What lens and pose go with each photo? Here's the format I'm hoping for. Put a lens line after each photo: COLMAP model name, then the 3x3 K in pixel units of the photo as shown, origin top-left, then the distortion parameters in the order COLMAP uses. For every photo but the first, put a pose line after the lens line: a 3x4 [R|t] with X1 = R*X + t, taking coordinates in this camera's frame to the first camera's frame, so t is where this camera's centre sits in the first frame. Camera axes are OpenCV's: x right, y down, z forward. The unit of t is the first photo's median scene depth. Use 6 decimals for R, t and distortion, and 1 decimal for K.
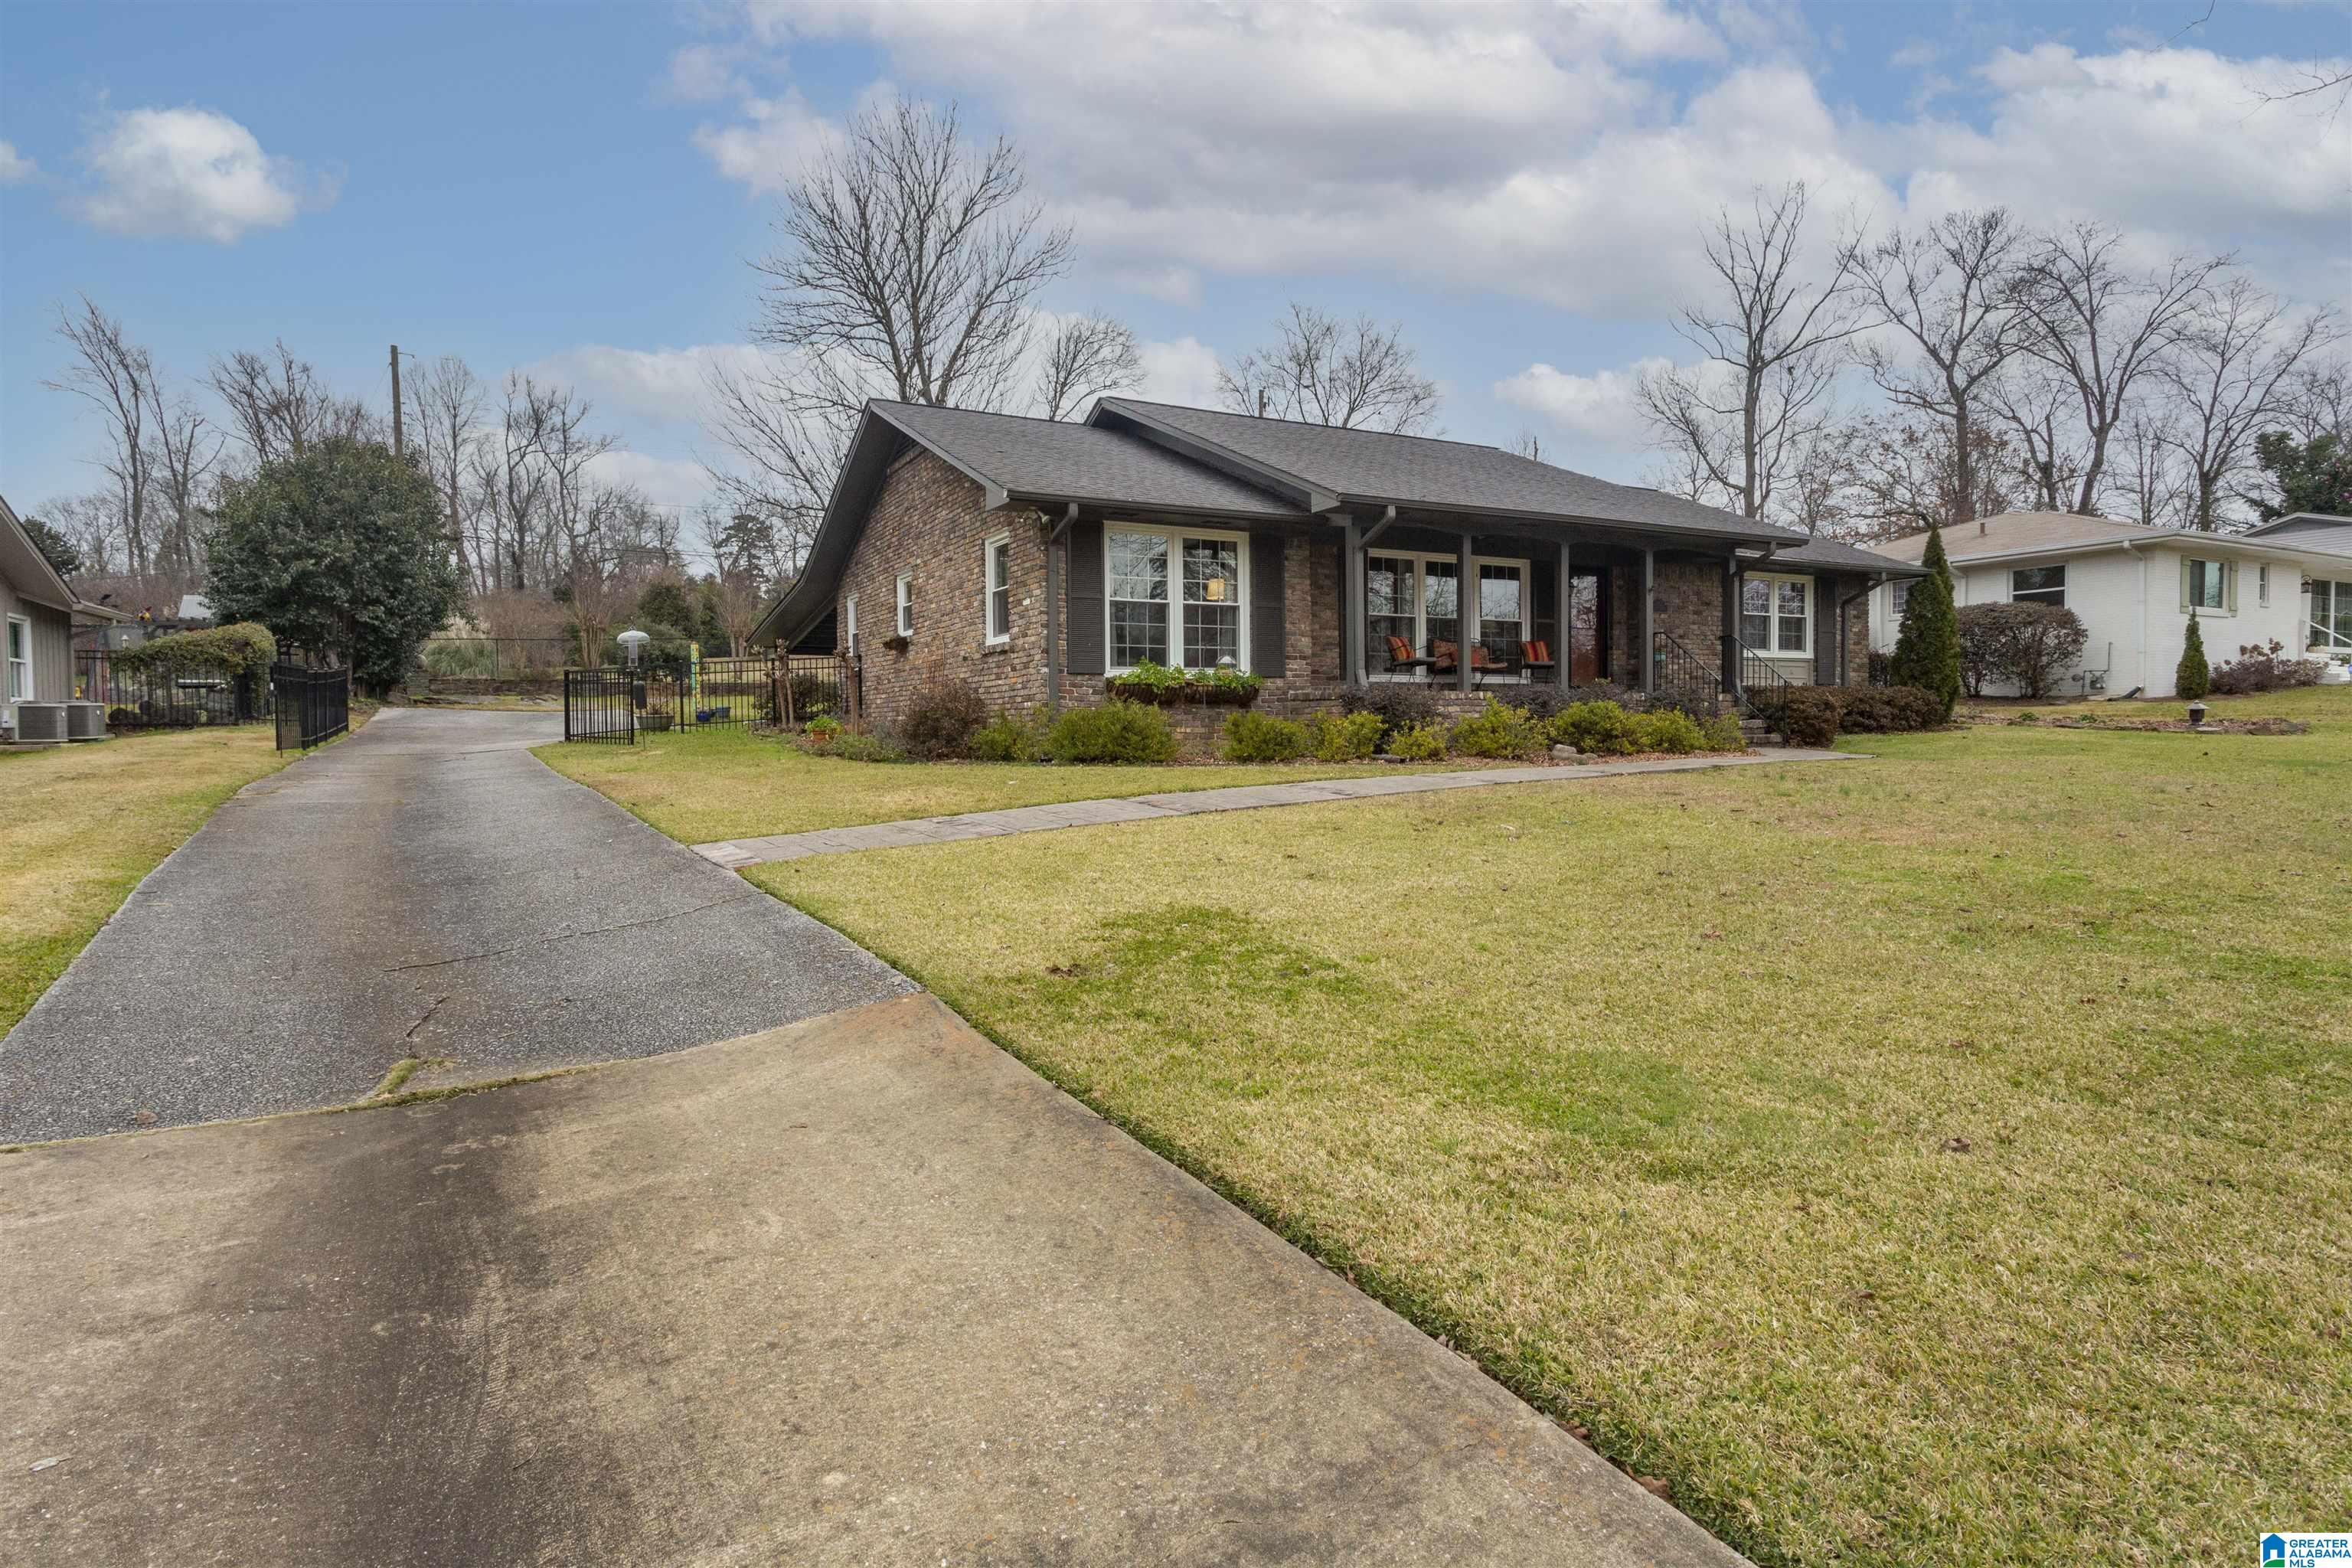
lens RADIAL K [[1289.7, 0, 1179.8], [0, 1289.7, 781.6], [0, 0, 1]] dist [-0.001040, -0.000584]
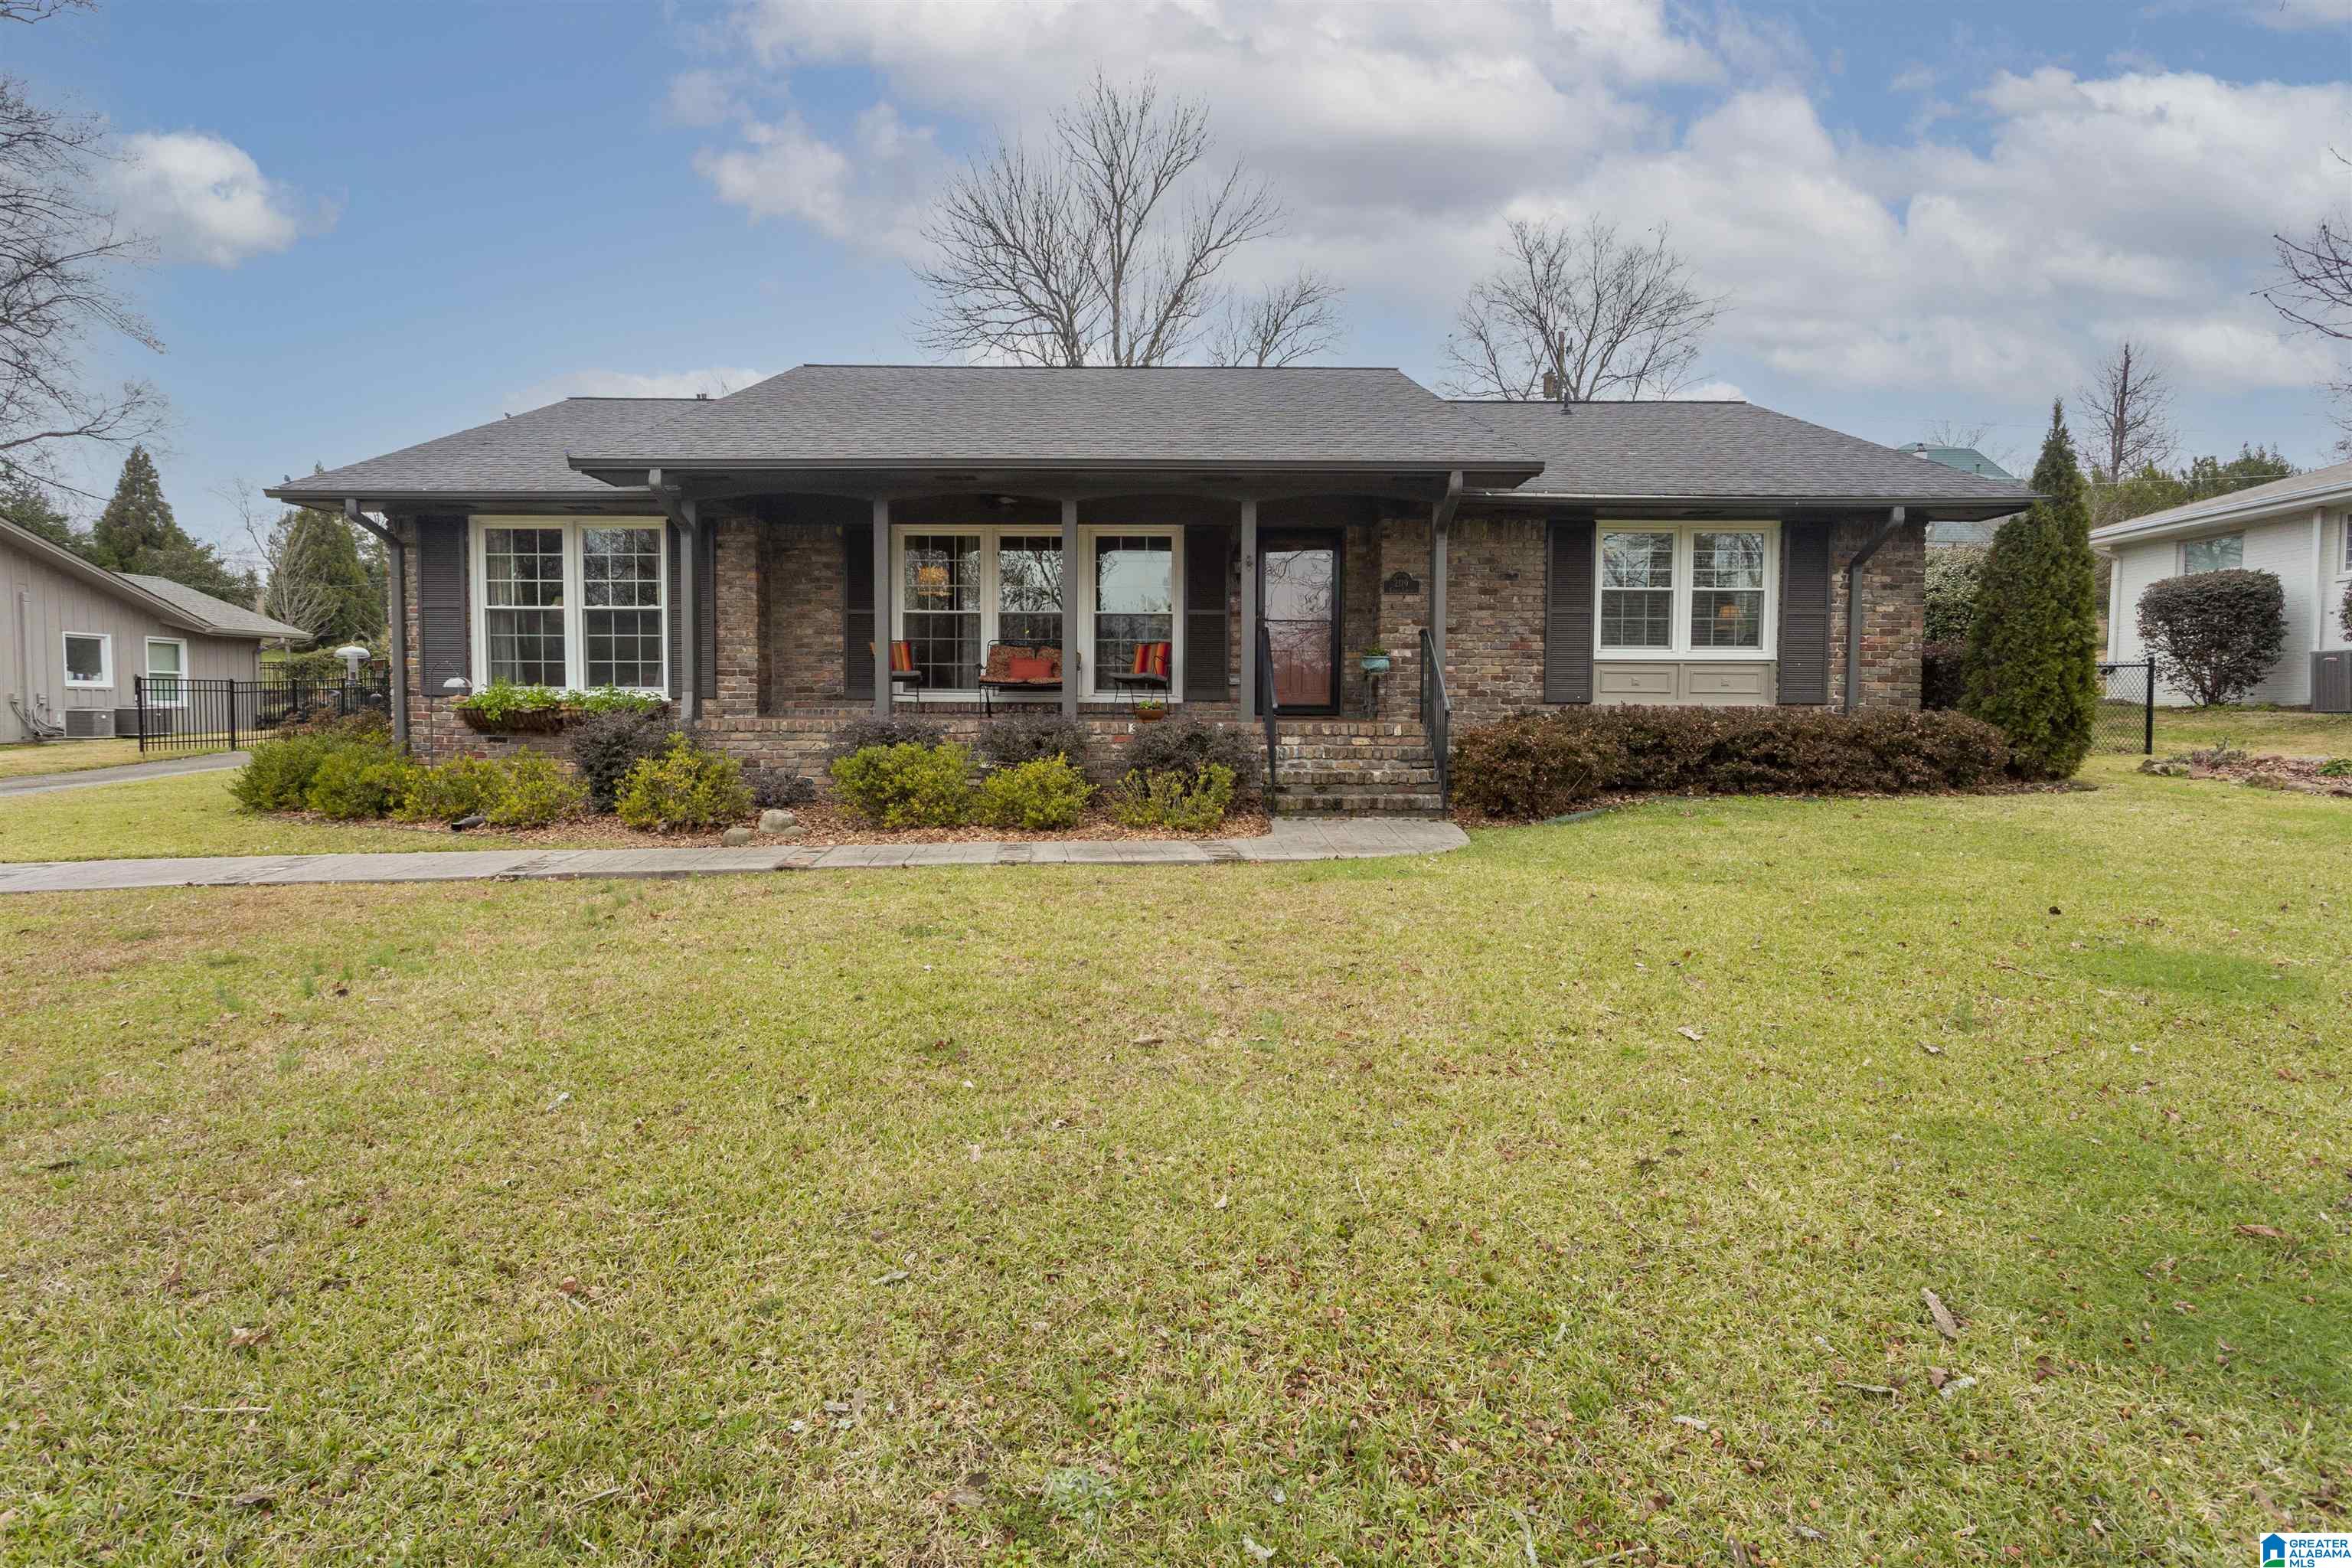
lens RADIAL K [[1154.6, 0, 1170.5], [0, 1154.6, 791.1], [0, 0, 1]] dist [-0.003469, 0.000348]
pose [[0.872994, 0.045229, -0.485630, 0.453386], [-0.033280, 0.998894, 0.033207, -0.038602], [0.486595, -0.012828, 0.873534, 0.354064]]
